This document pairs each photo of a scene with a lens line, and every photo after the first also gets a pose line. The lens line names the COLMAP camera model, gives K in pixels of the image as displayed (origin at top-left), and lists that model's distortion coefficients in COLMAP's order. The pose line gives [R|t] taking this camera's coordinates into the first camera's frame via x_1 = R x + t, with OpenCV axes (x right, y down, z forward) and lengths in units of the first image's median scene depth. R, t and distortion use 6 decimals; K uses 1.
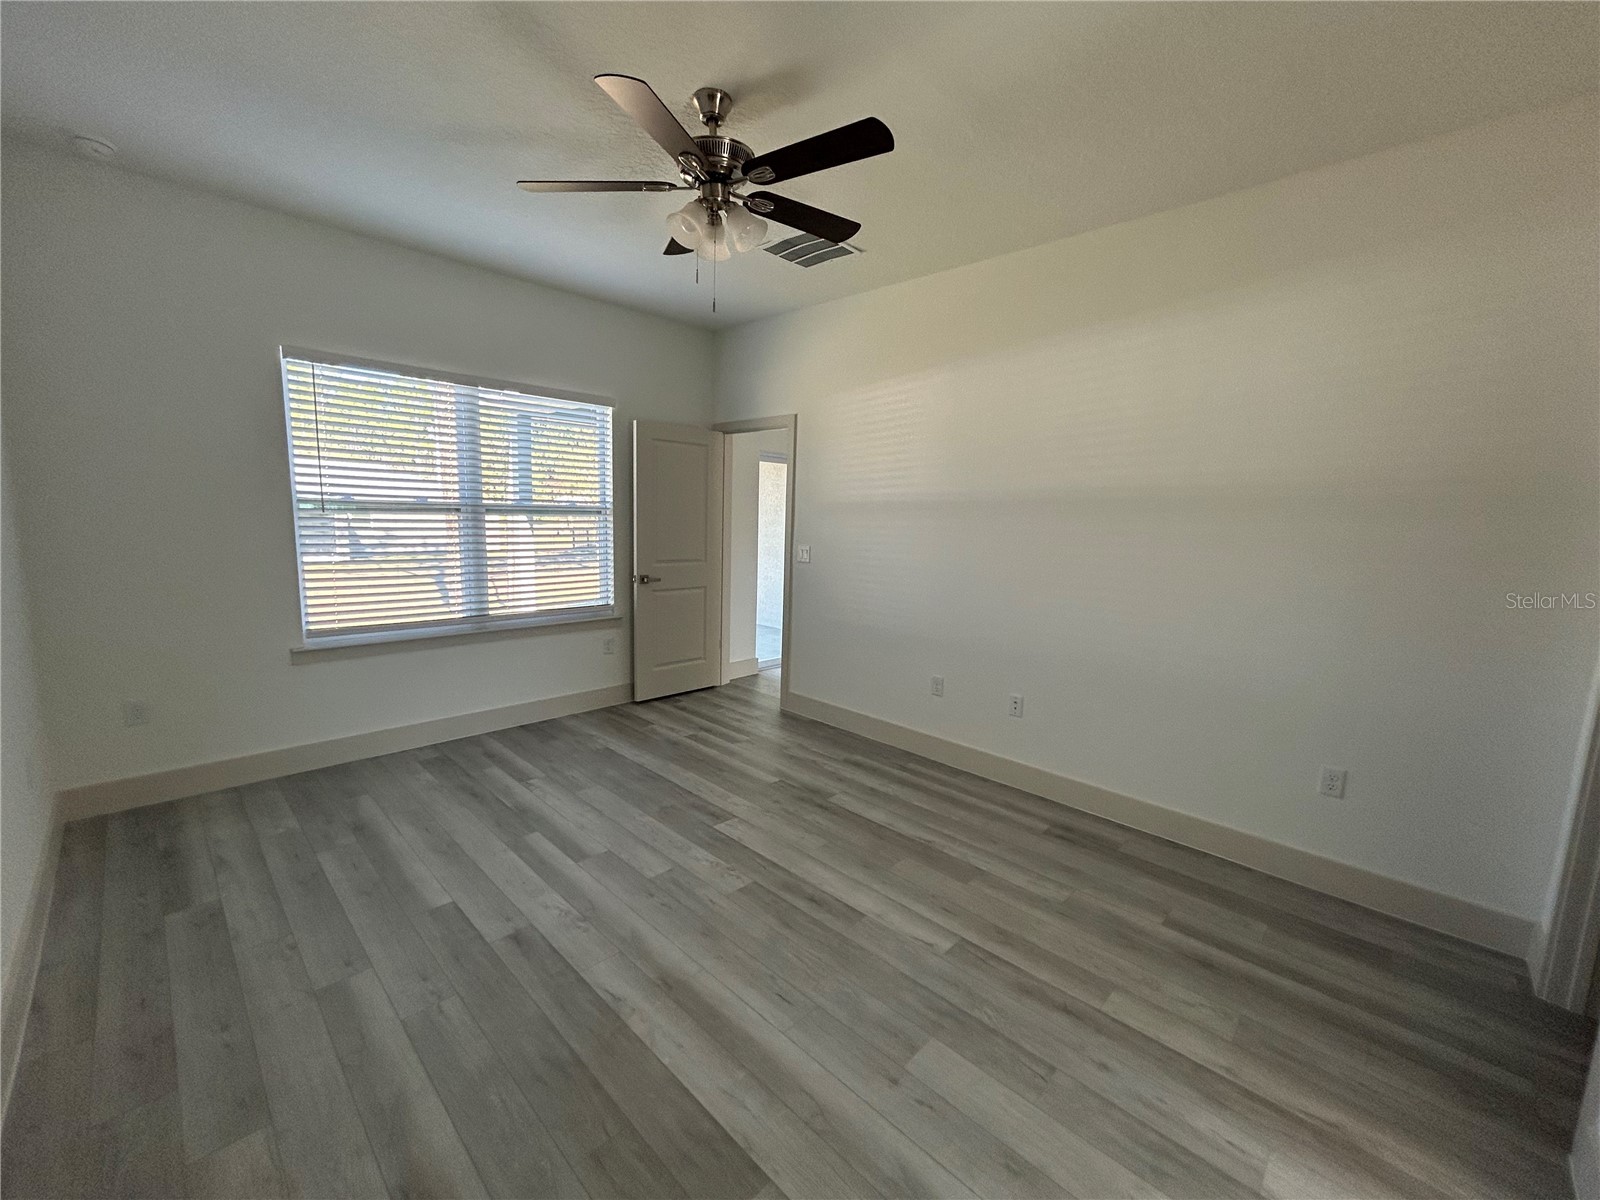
lens RADIAL K [[643.9, 0, 800.2], [0, 643.9, 598.4], [0, 0, 1]] dist [-0.000940, 0.000214]
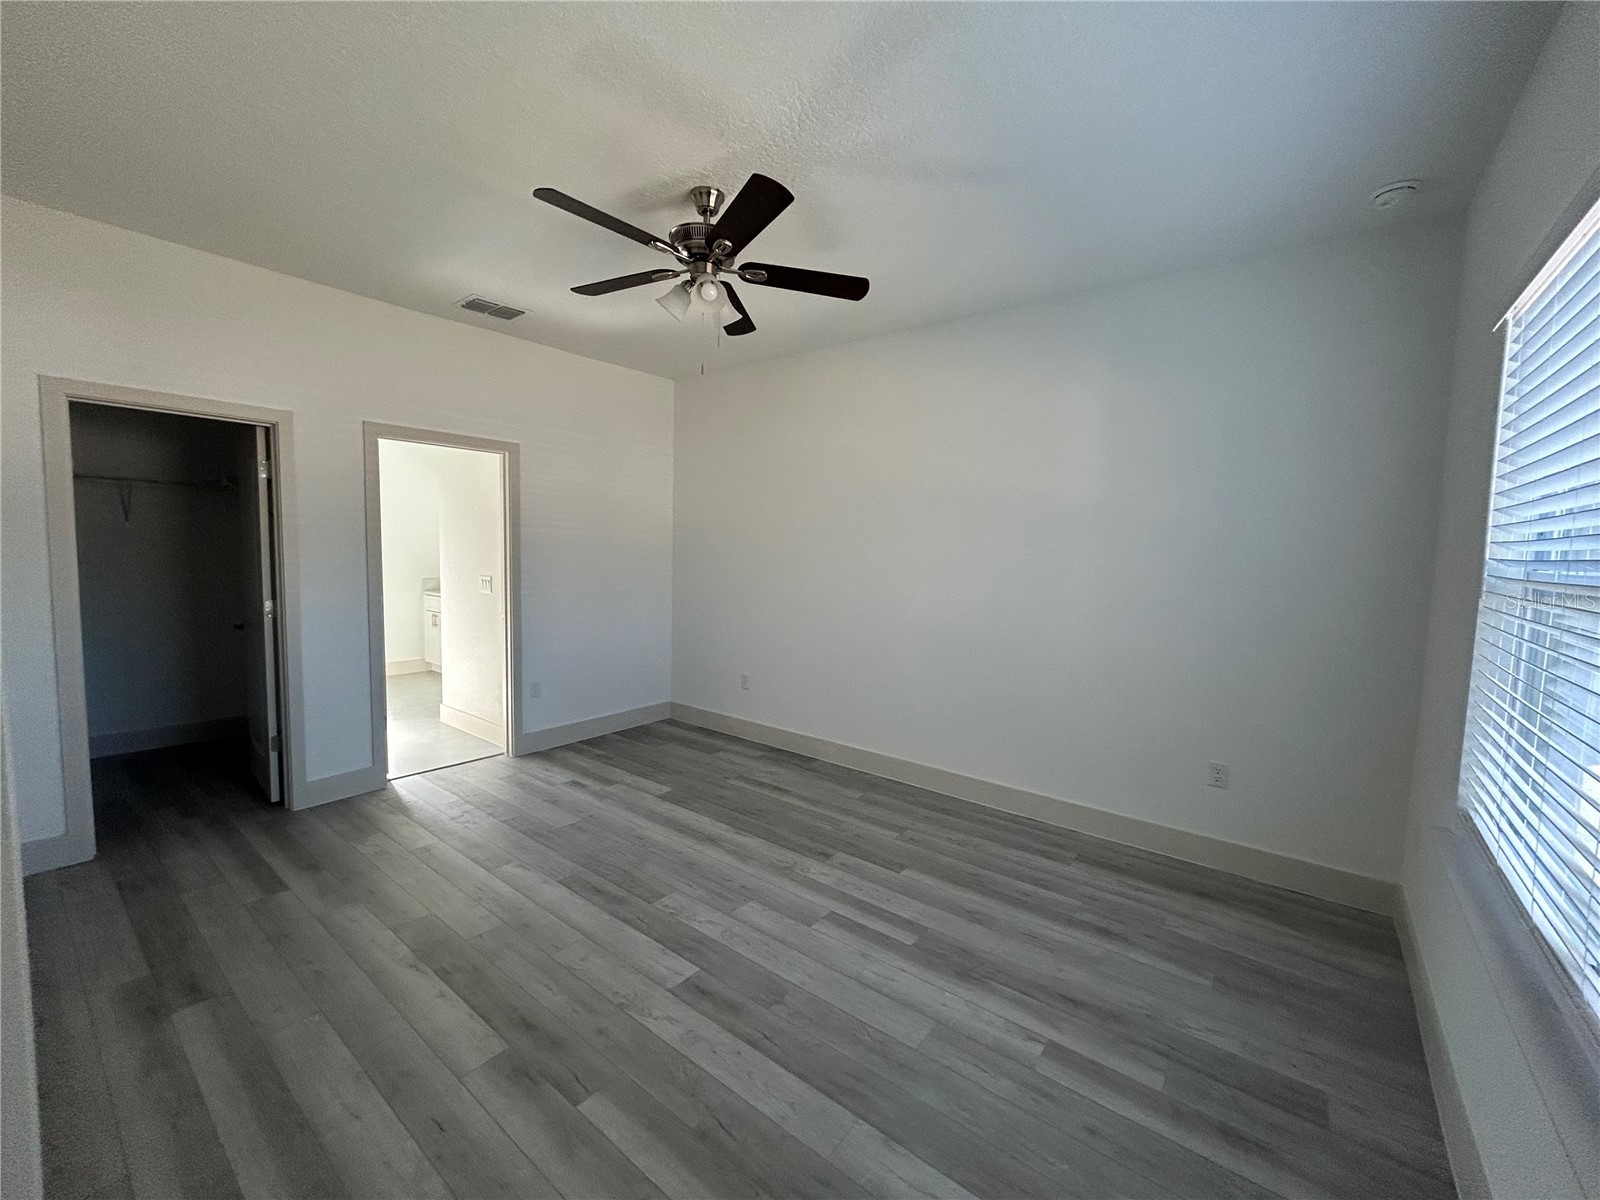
lens RADIAL K [[643.9, 0, 800.2], [0, 643.9, 598.4], [0, 0, 1]] dist [-0.000940, 0.000214]
pose [[-0.992733, -0.045596, -0.111365, -0.163526], [-0.068590, 0.974790, 0.212321, -0.262025], [0.098876, 0.218417, -0.970833, 1.825220]]
